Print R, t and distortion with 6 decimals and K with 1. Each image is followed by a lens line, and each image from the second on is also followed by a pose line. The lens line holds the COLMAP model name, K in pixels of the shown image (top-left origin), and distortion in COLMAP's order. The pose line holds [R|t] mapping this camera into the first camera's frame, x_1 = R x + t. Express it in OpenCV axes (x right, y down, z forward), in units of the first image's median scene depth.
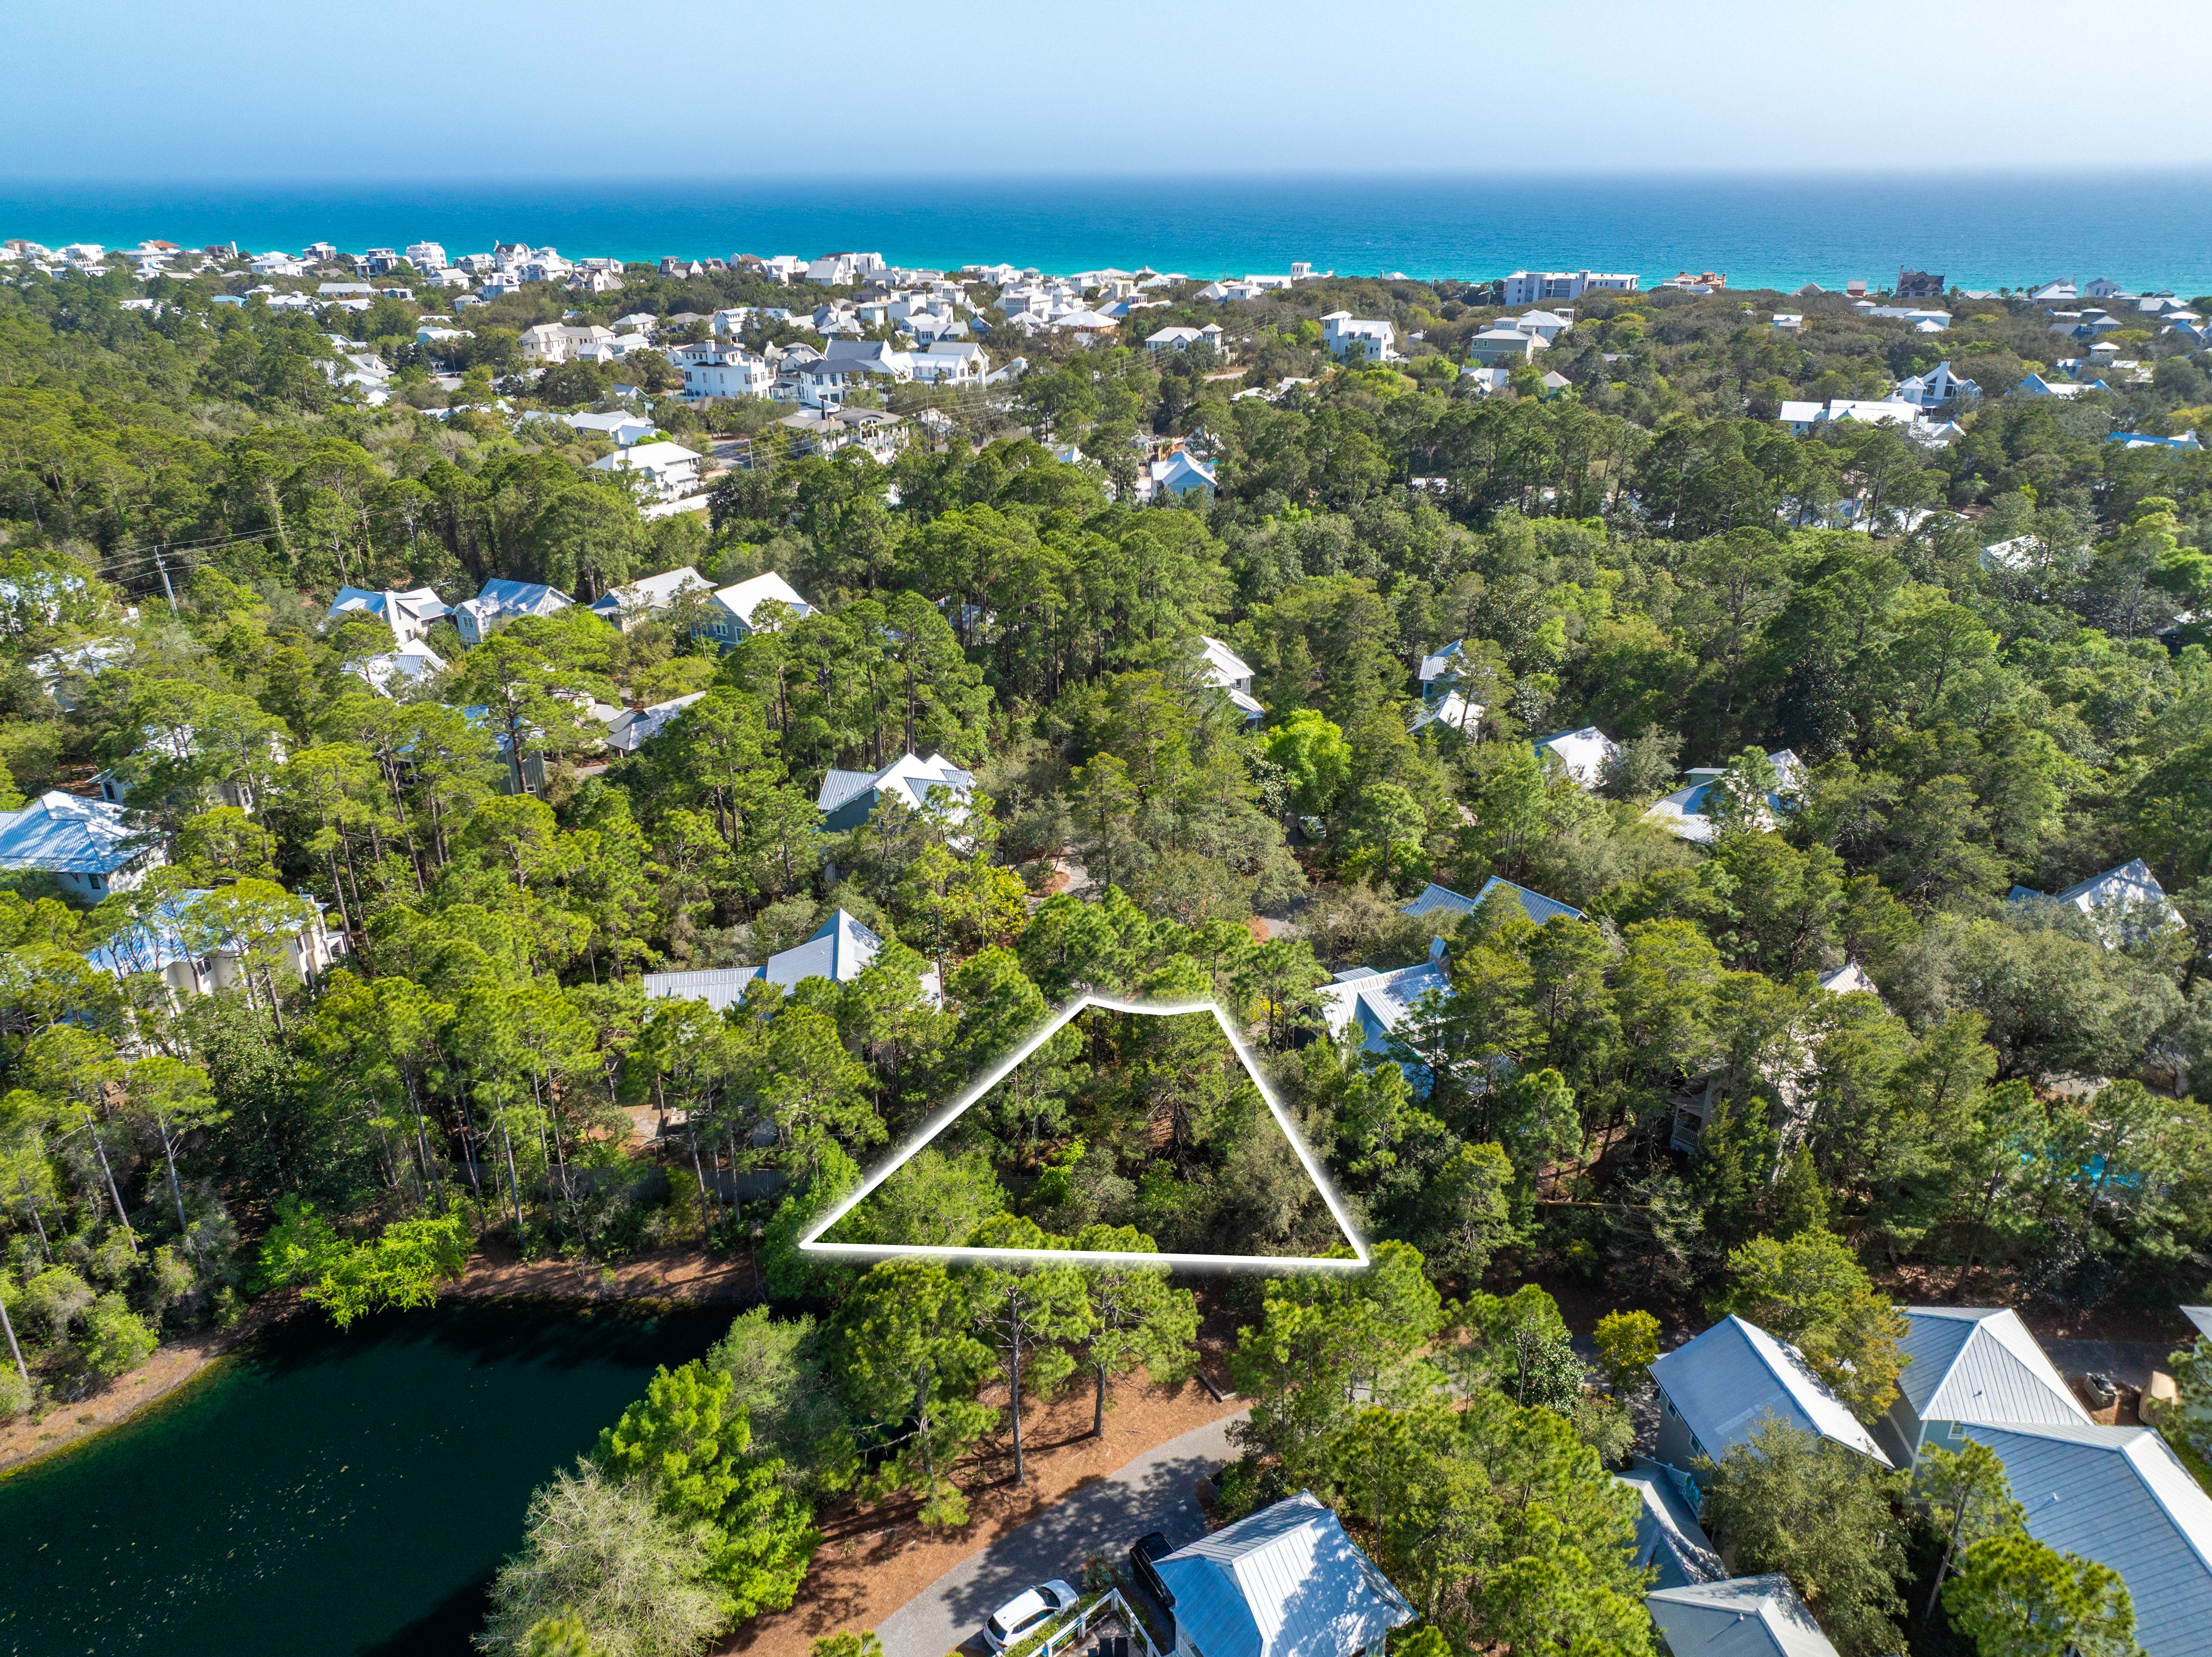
lens RADIAL K [[1564.4, 0, 1096.4], [0, 1564.4, 826.5], [0, 0, 1]] dist [0.000051, 0.007855]
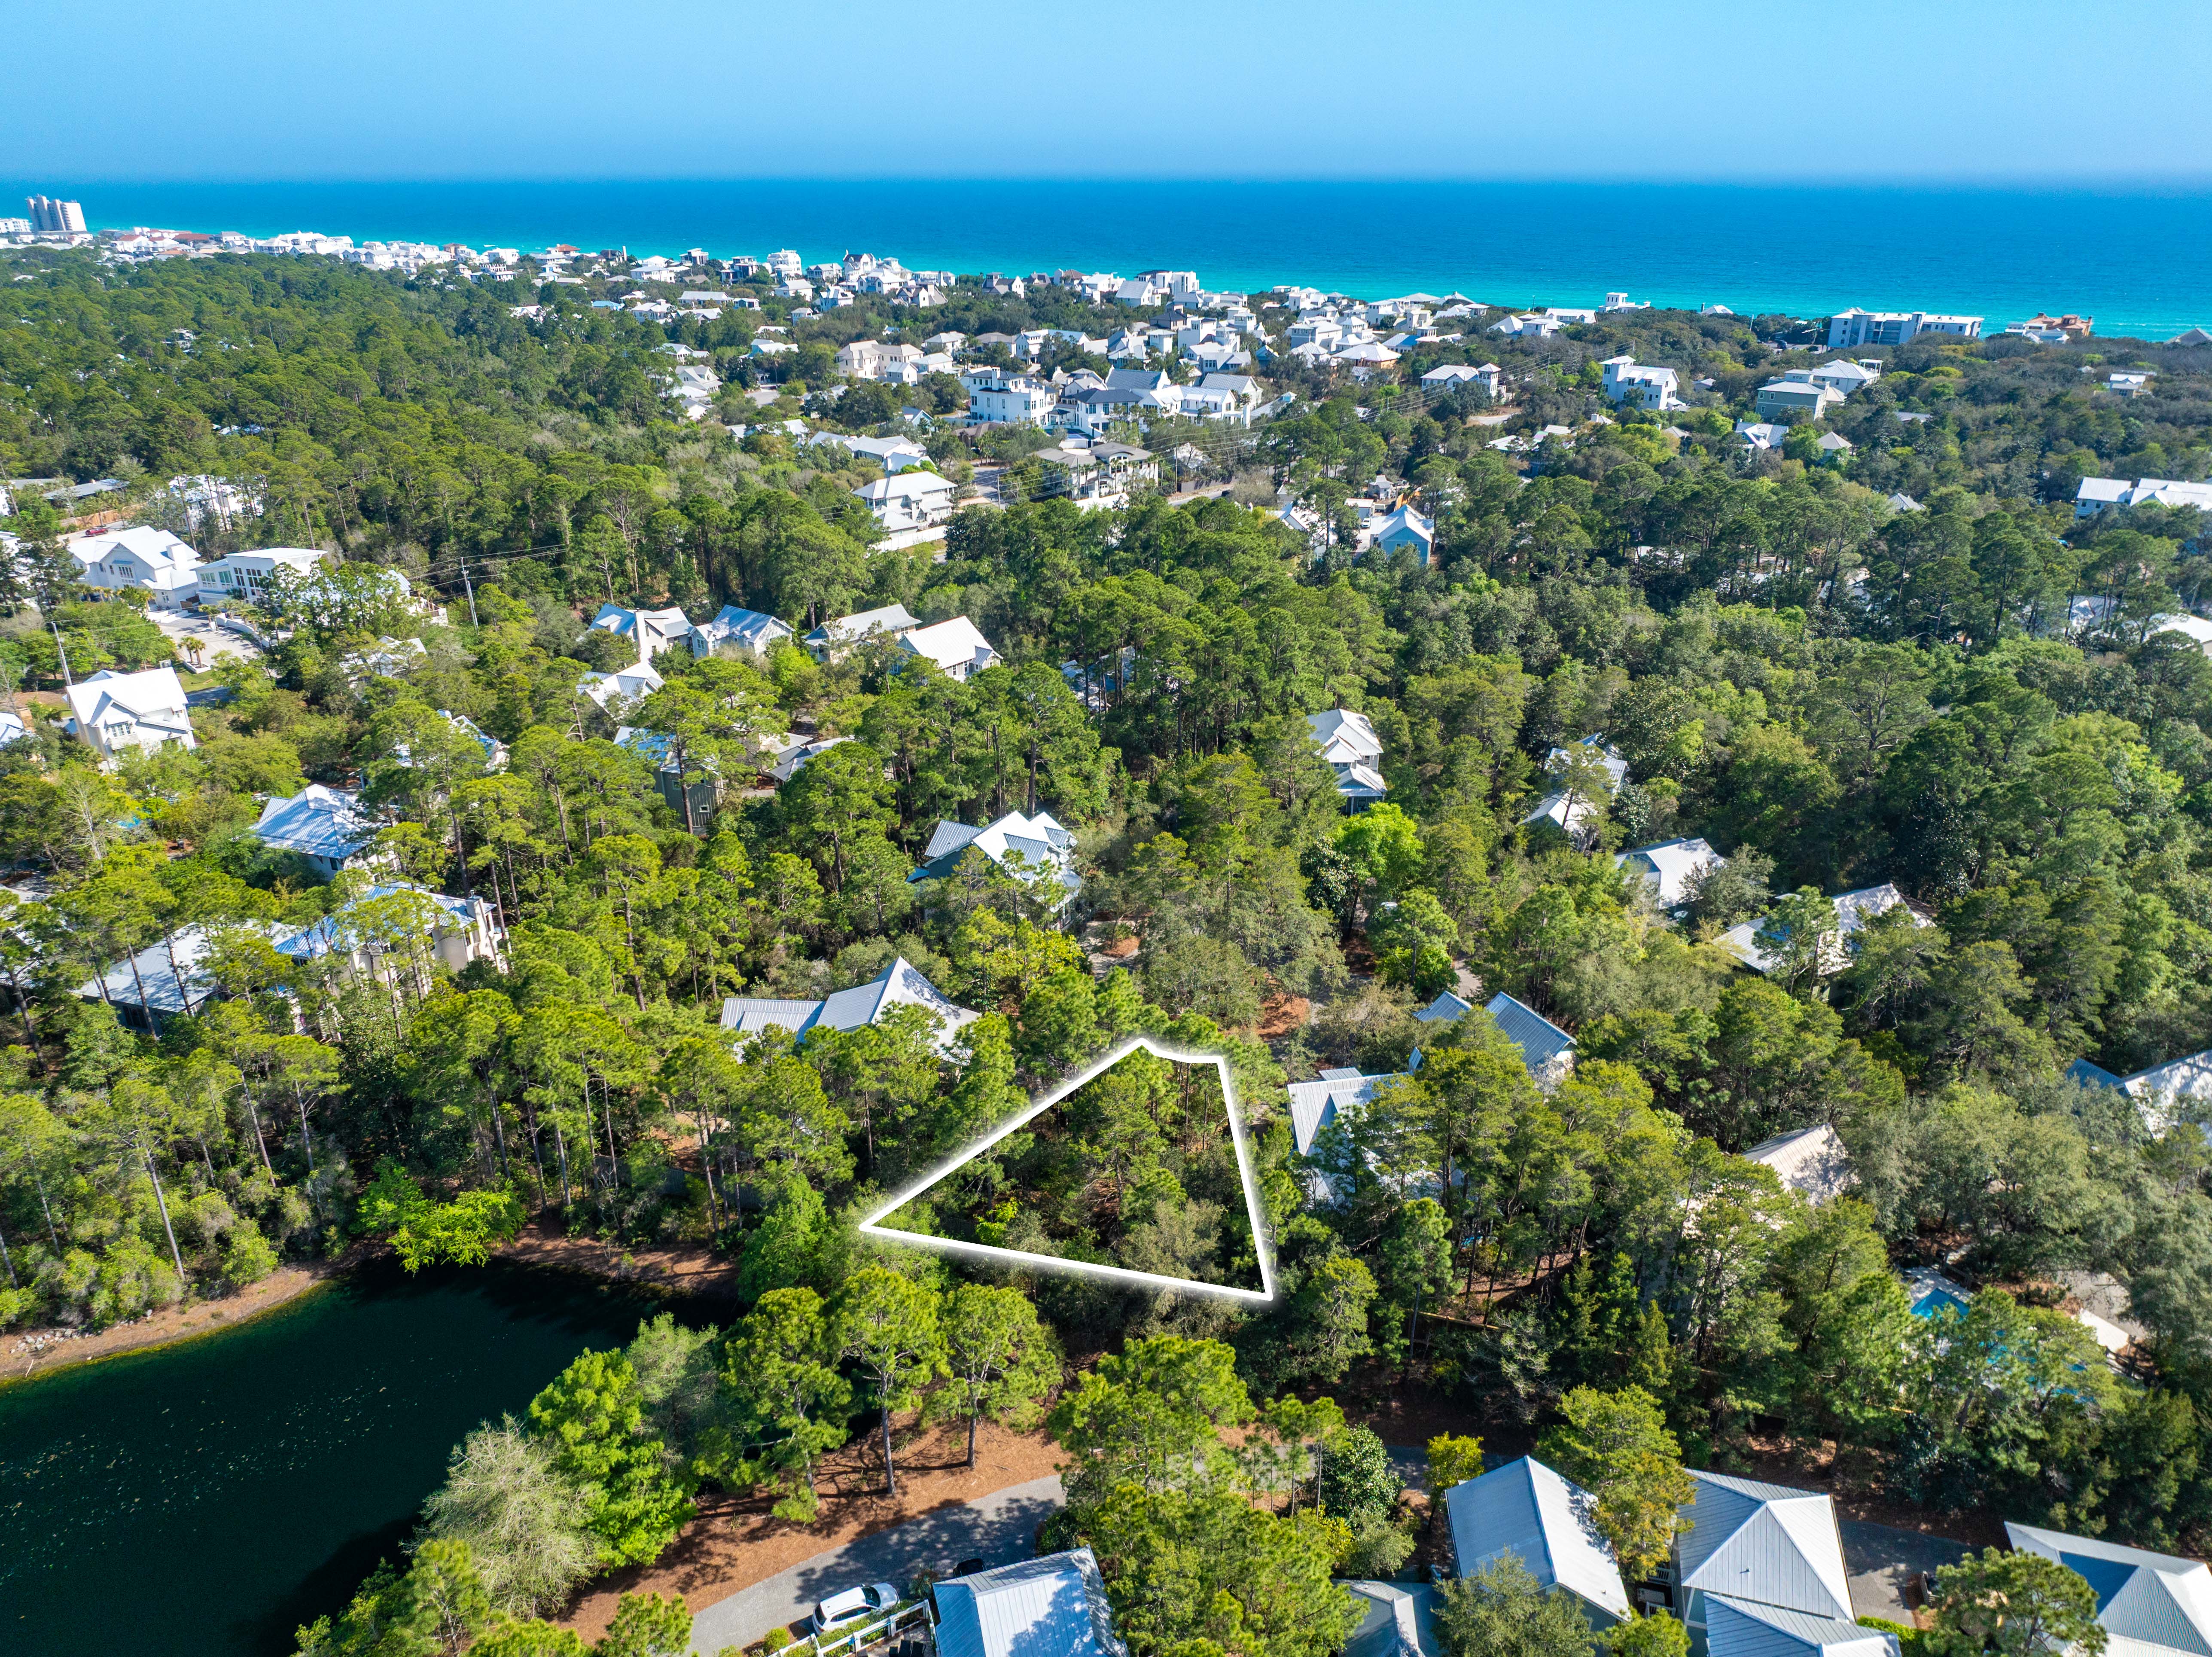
lens RADIAL K [[1564.4, 0, 1093.4], [0, 1564.4, 820.9], [0, 0, 1]] dist [0.000051, 0.007855]
pose [[0.975989, 0.089188, -0.198722, 0.152562], [-0.089254, 0.995971, 0.008643, -0.054702], [0.198692, 0.009301, 0.980018, -0.060099]]
